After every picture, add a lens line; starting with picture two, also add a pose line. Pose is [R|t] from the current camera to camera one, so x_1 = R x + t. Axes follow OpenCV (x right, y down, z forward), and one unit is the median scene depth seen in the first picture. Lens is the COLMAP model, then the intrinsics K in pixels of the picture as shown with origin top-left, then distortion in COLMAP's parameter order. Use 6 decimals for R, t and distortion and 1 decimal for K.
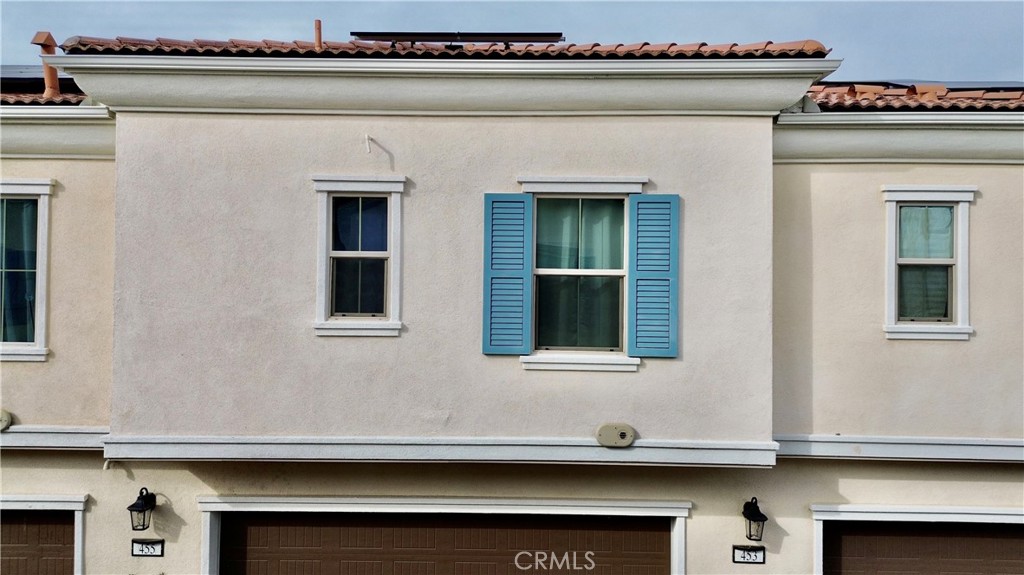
lens RADIAL K [[709.2, 0, 512.0], [0, 709.2, 287.5], [0, 0, 1]] dist [0.070260, -0.081229]
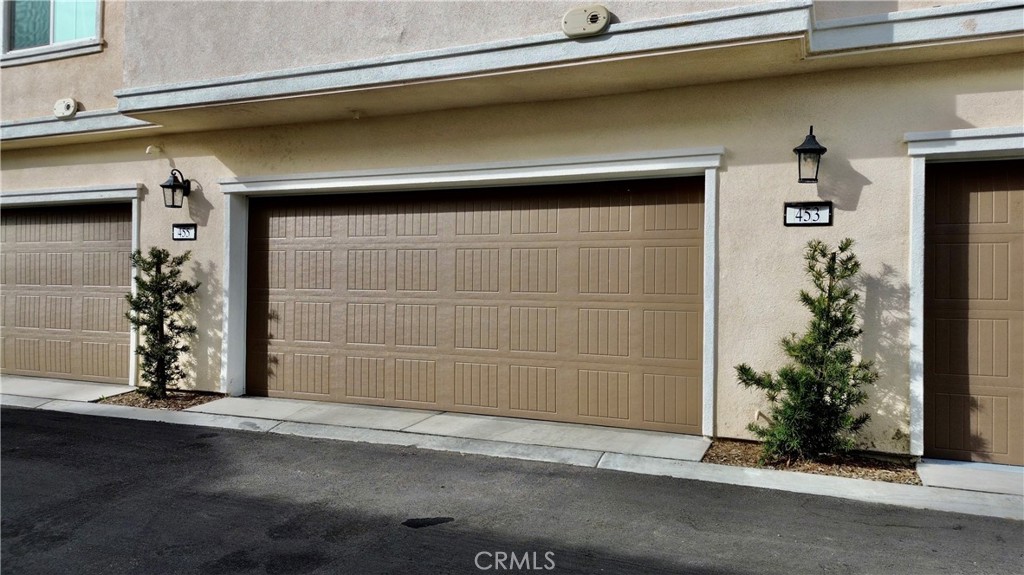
lens RADIAL K [[709.2, 0, 512.0], [0, 709.2, 287.5], [0, 0, 1]] dist [0.070260, -0.081229]
pose [[0.924399, 0.000755, -0.381427, 0.330042], [0.001265, 0.999986, 0.005047, 0.442030], [0.381425, -0.005148, 0.924385, 0.224623]]
